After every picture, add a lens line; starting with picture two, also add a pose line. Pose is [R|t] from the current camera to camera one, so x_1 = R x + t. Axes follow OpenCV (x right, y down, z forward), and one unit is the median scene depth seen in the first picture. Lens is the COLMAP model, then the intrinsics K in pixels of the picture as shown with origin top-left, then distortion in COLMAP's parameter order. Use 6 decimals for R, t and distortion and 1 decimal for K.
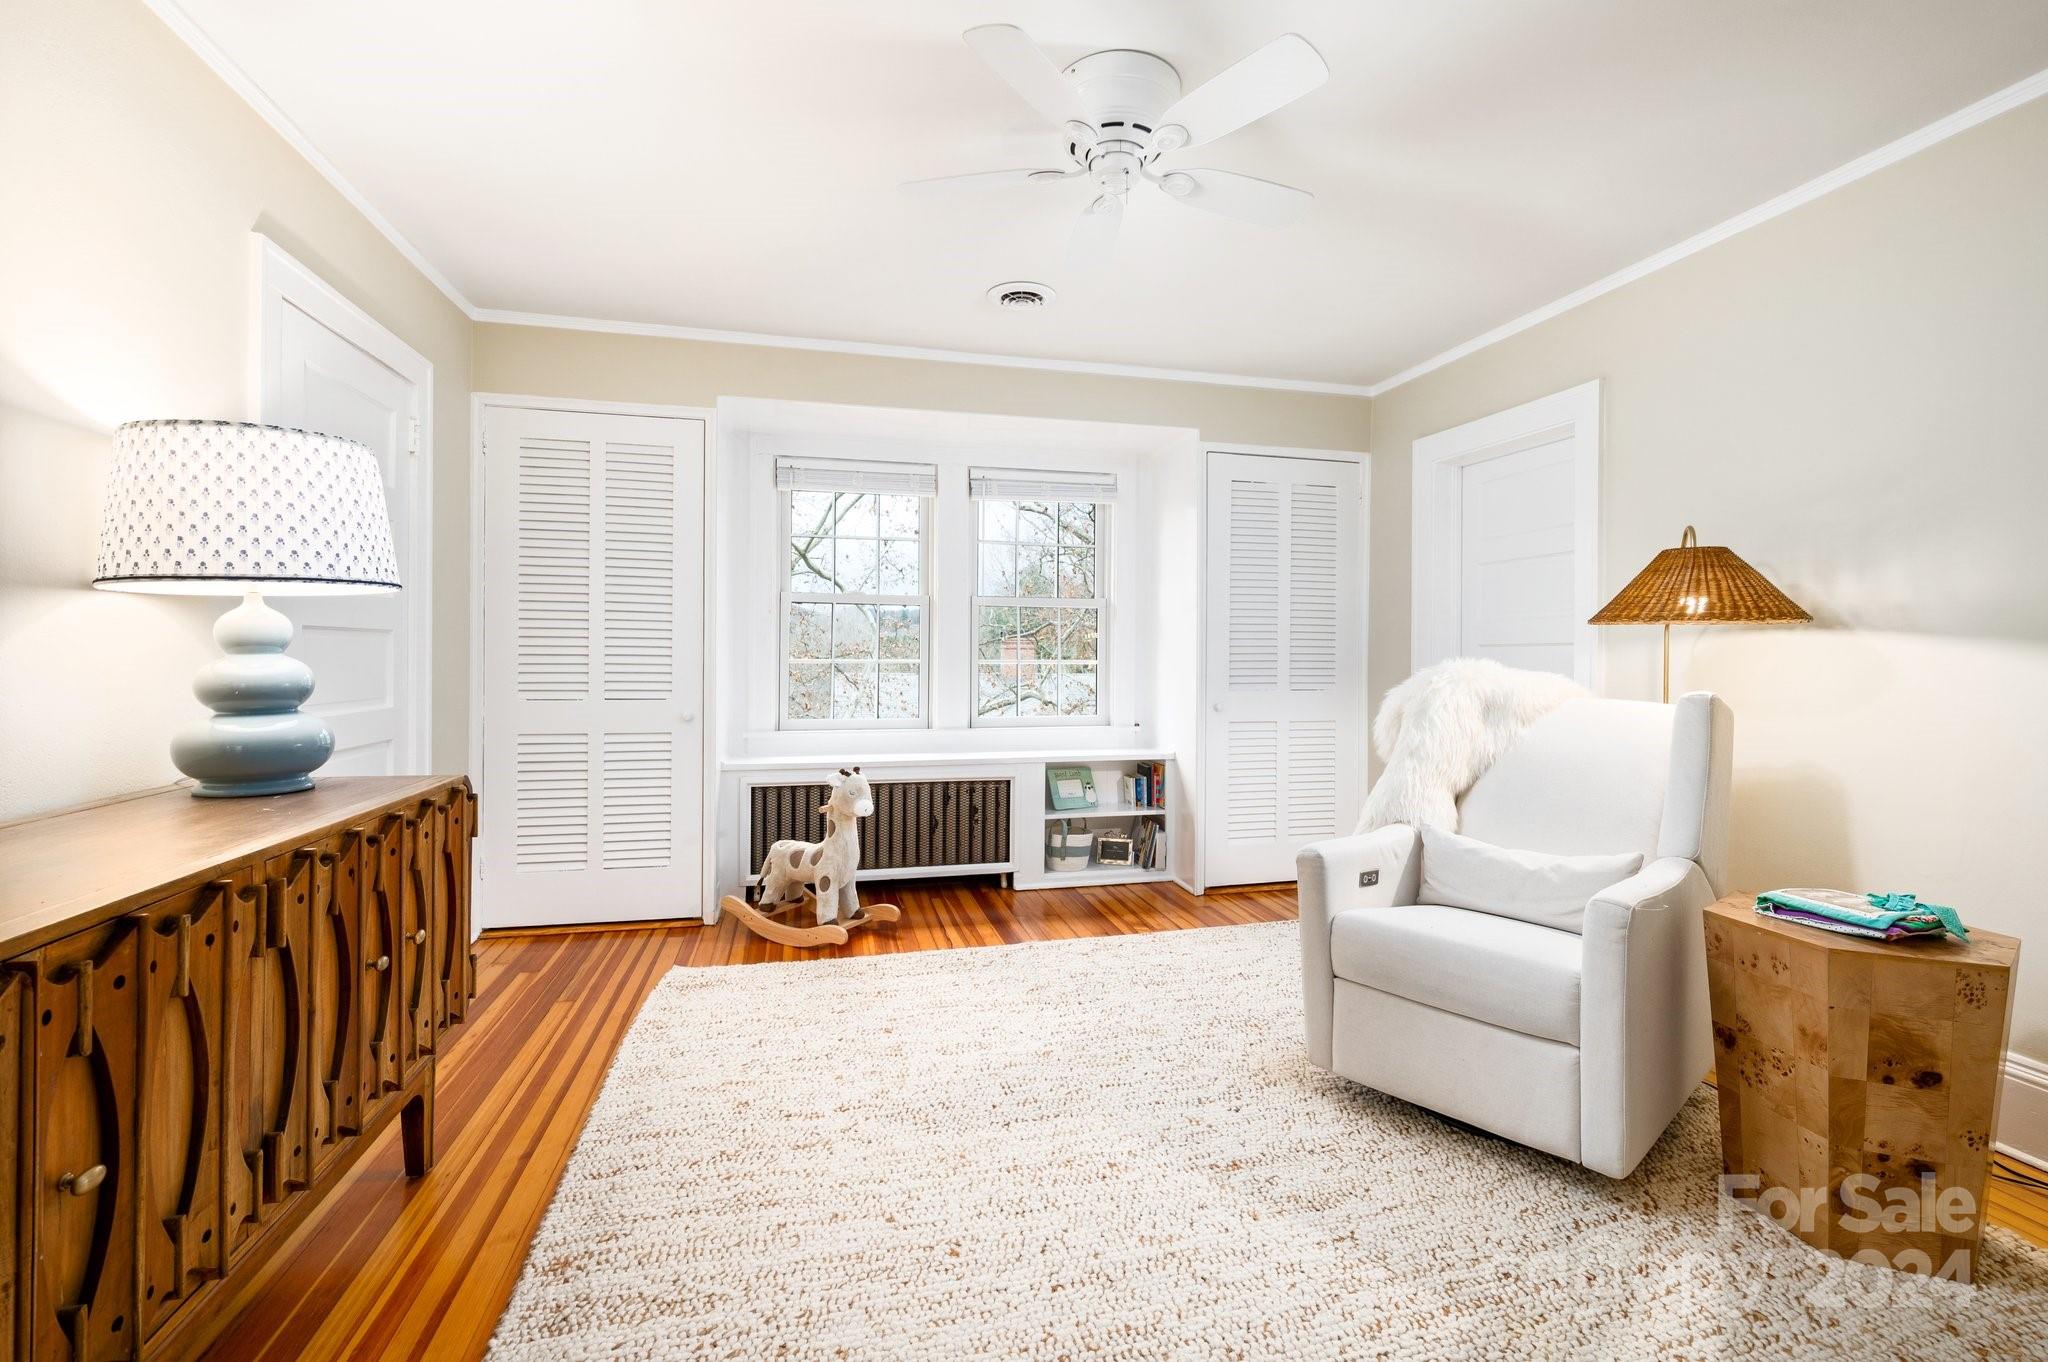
lens RADIAL K [[903.5, 0, 1028.7], [0, 903.5, 662.4], [0, 0, 1]] dist [-0.001801, -0.000364]
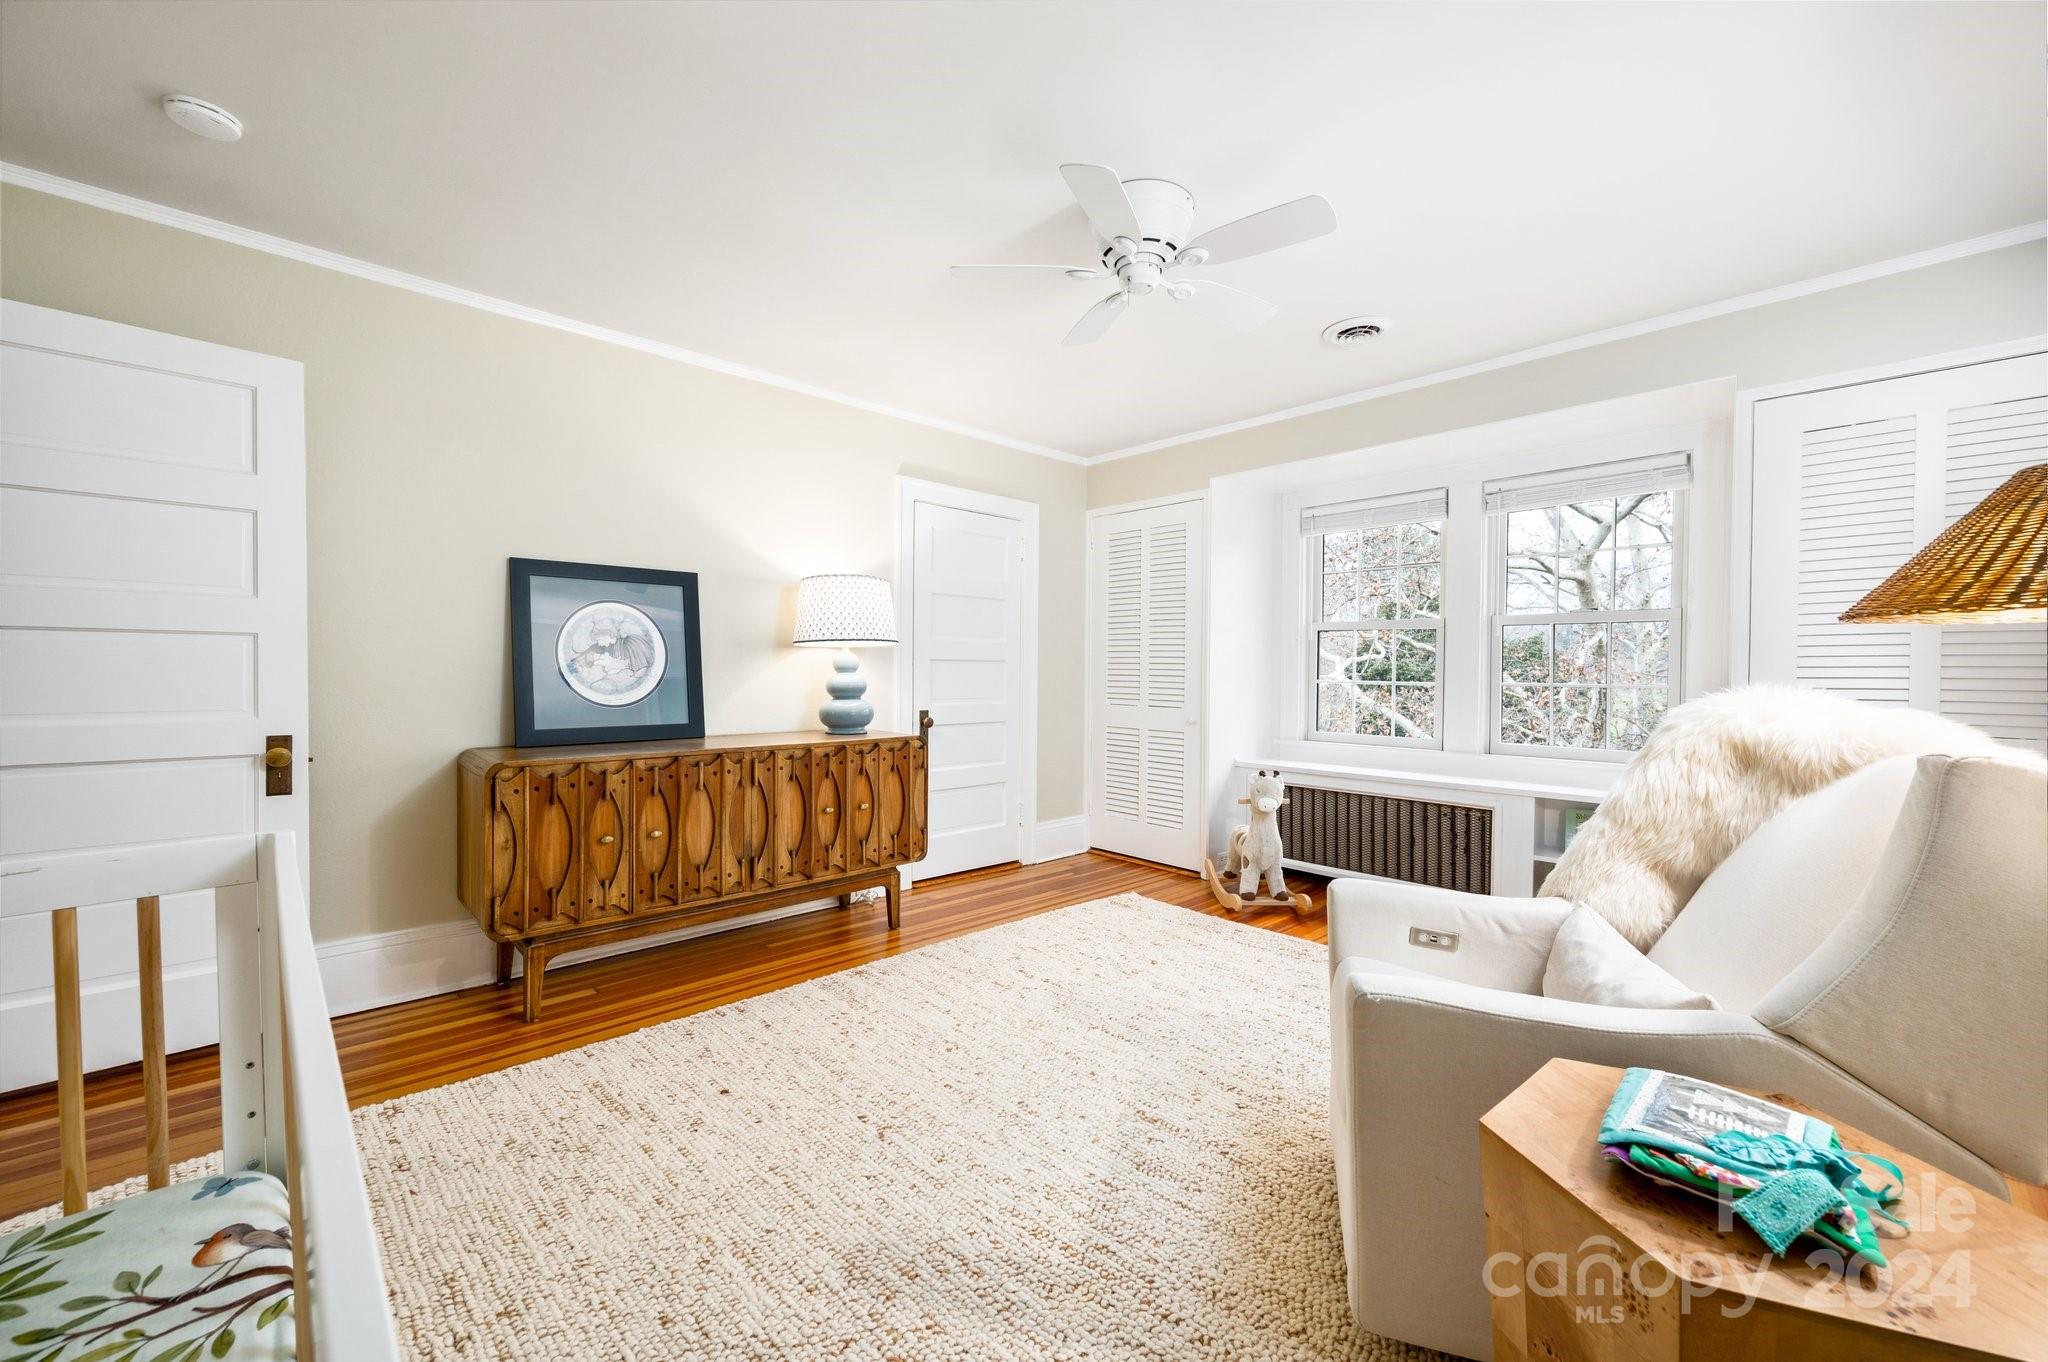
lens RADIAL K [[809.7, 0, 1024.0], [0, 809.7, 681.0], [0, 0, 1]] dist [-0.001155, -0.000412]
pose [[0.495250, 0.012880, -0.868655, 0.706899], [-0.014593, 0.999872, 0.006506, -0.004462], [0.868628, 0.009454, 0.495375, 0.232840]]
